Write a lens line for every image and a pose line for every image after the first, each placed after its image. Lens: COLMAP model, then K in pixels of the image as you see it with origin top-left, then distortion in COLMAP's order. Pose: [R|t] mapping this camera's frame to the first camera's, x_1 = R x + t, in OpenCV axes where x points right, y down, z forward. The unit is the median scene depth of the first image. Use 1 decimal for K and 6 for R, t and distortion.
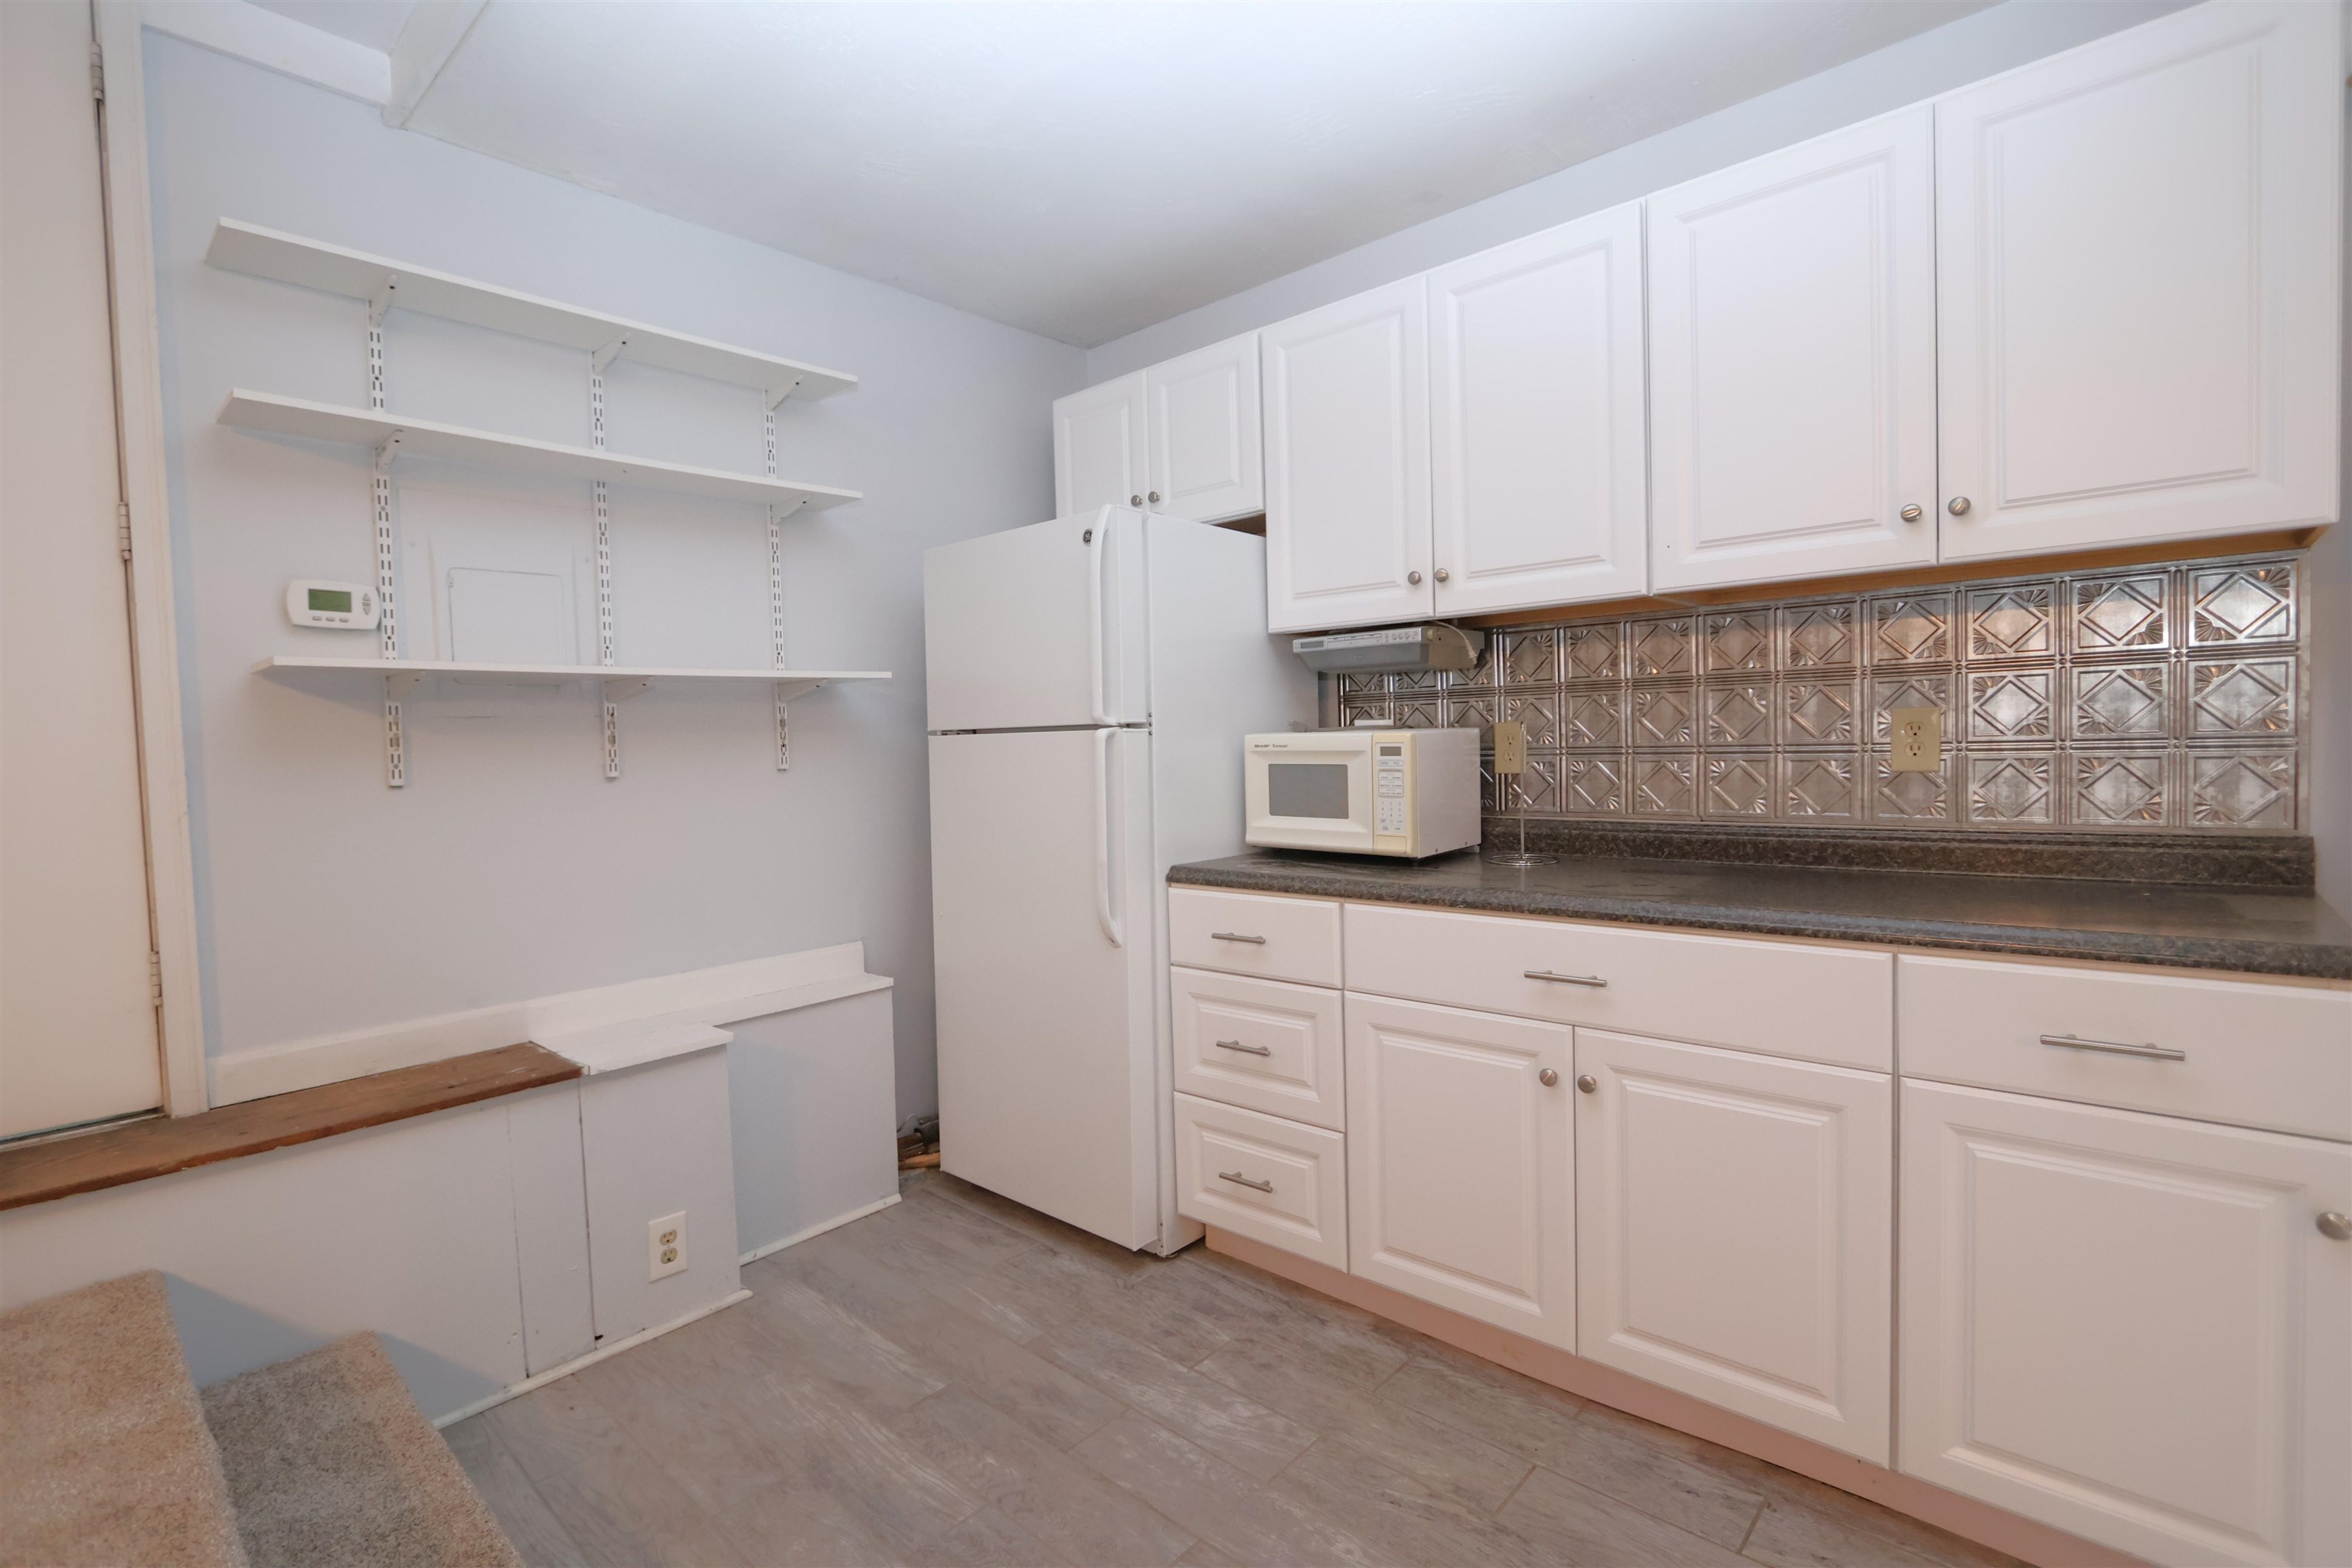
lens RADIAL K [[1085.3, 0, 1163.8], [0, 1085.3, 783.3], [0, 0, 1]] dist [-0.017663, 0.001363]
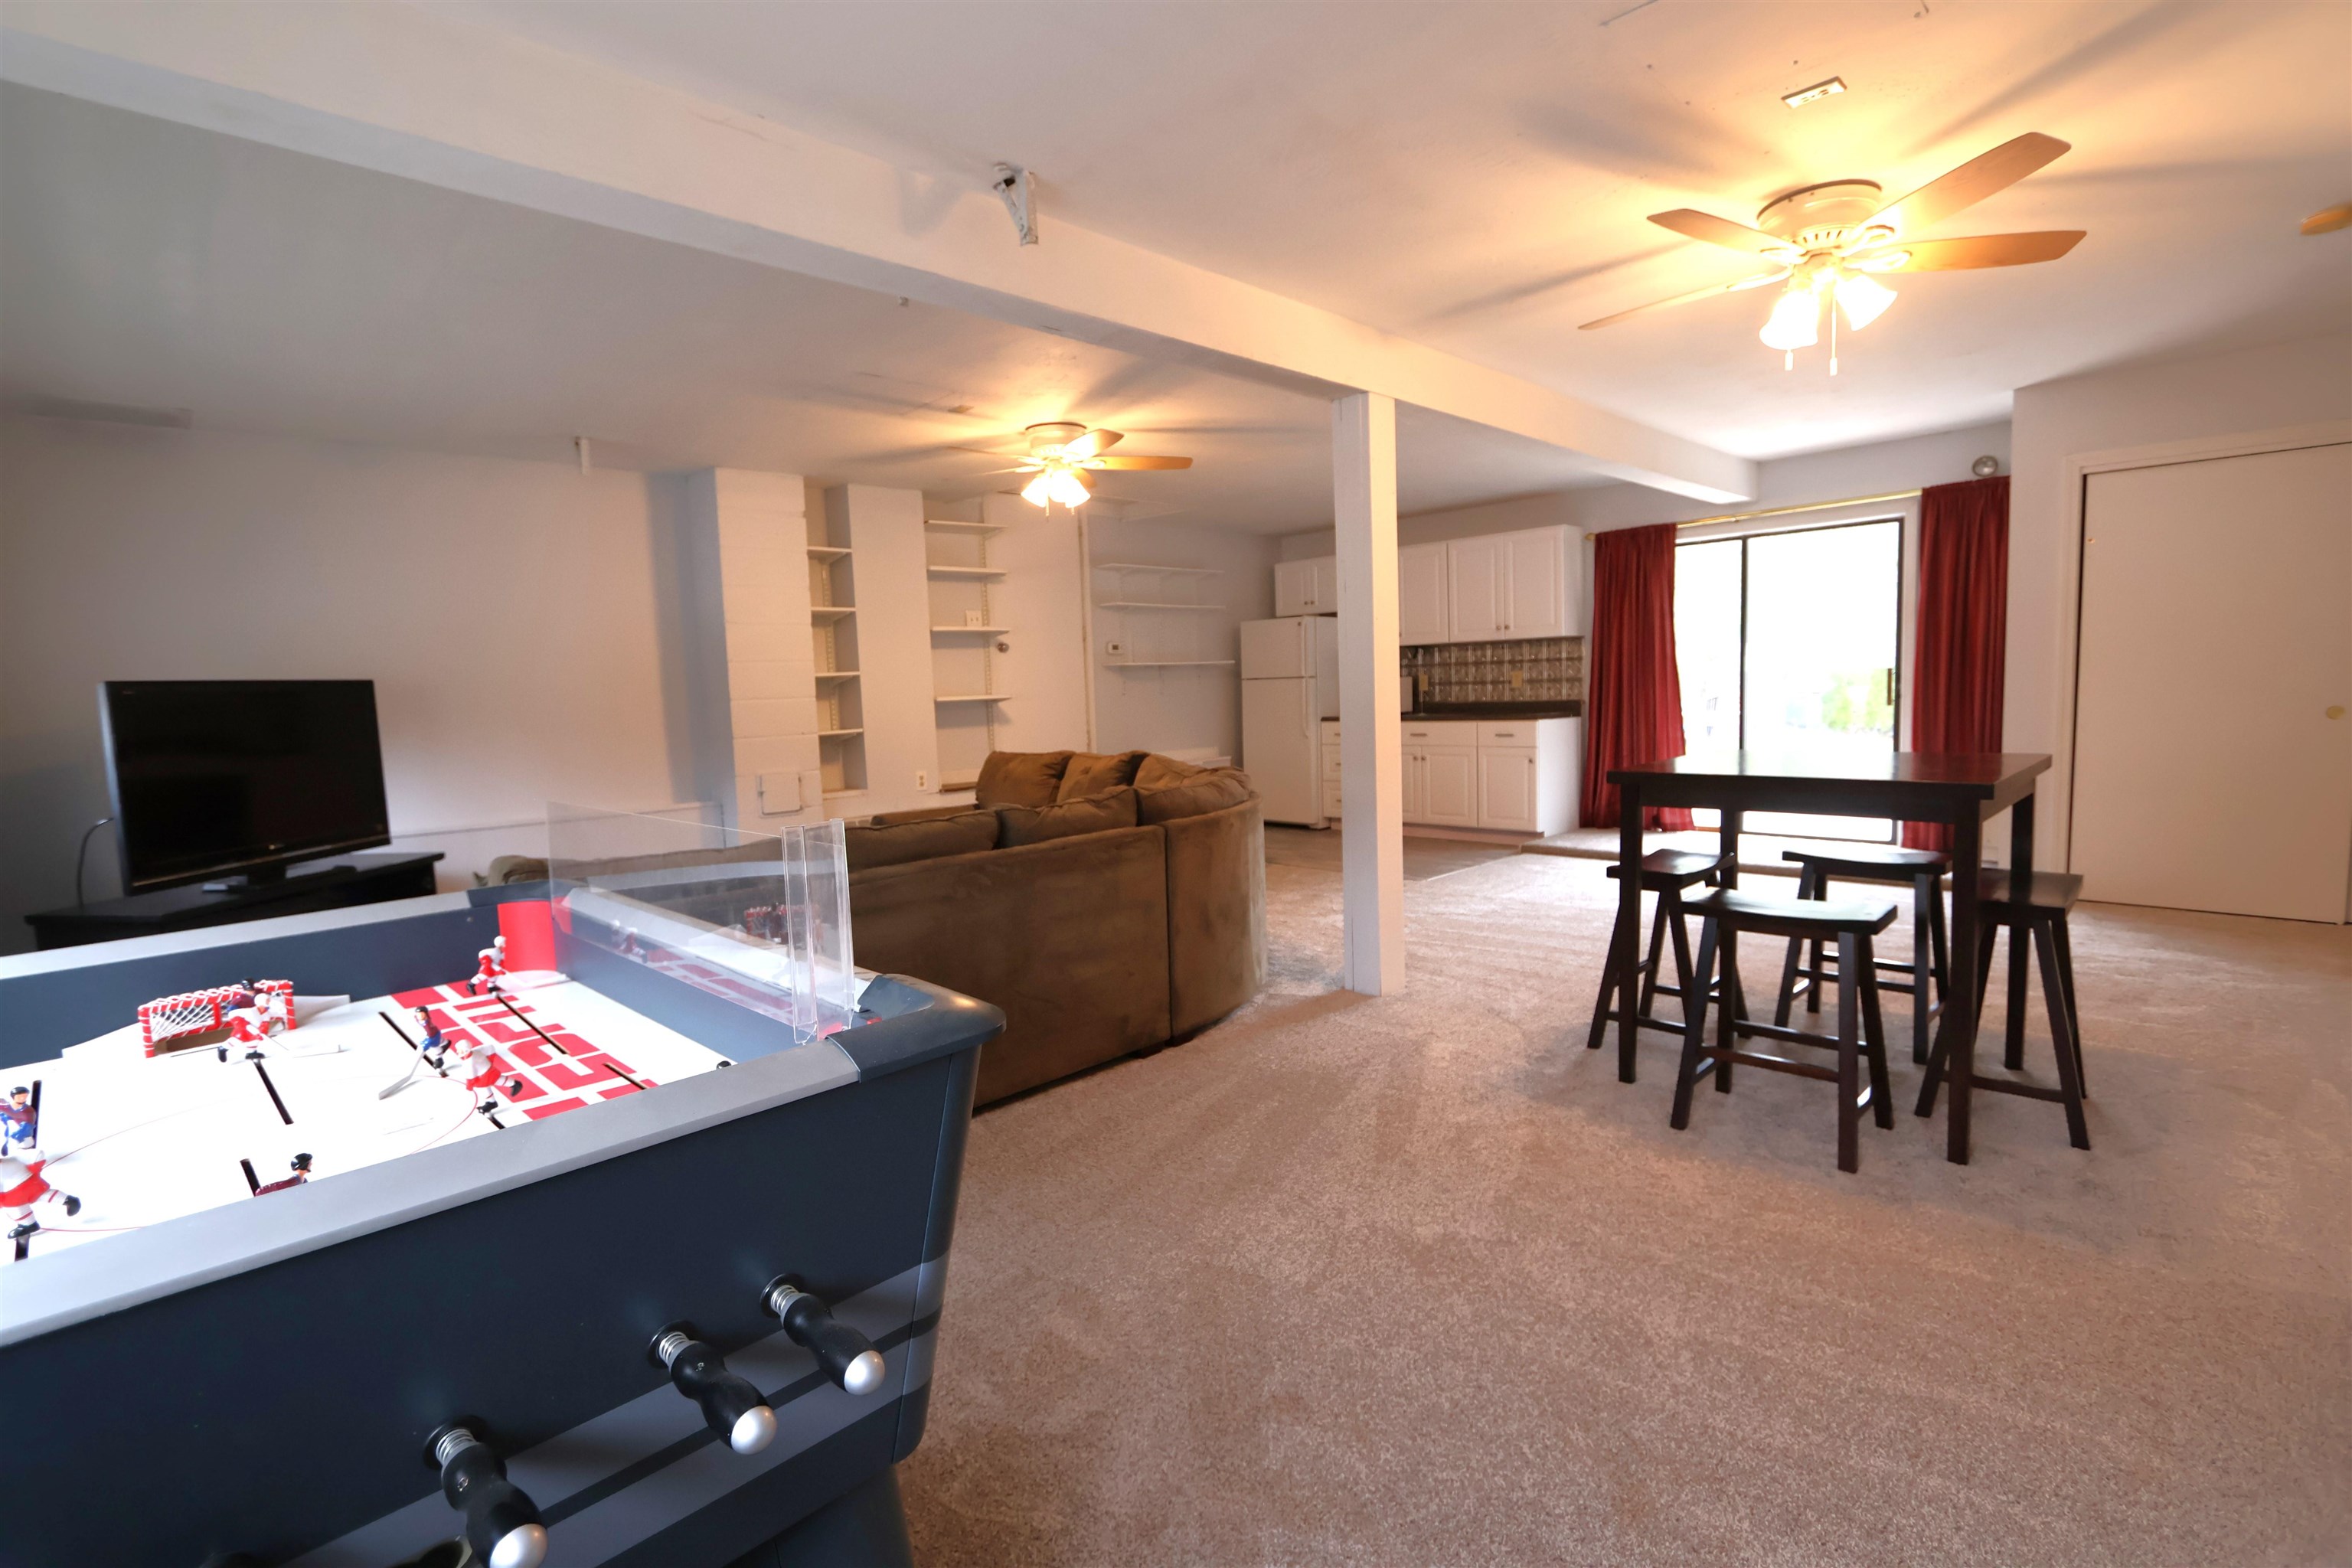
lens RADIAL K [[1085.3, 0, 1163.8], [0, 1085.3, 783.3], [0, 0, 1]] dist [-0.017663, 0.001363]
pose [[0.998434, -0.002291, -0.055890, -0.325462], [0.004911, 0.998892, 0.046794, 0.130576], [0.055721, -0.046996, 0.997340, -2.698737]]
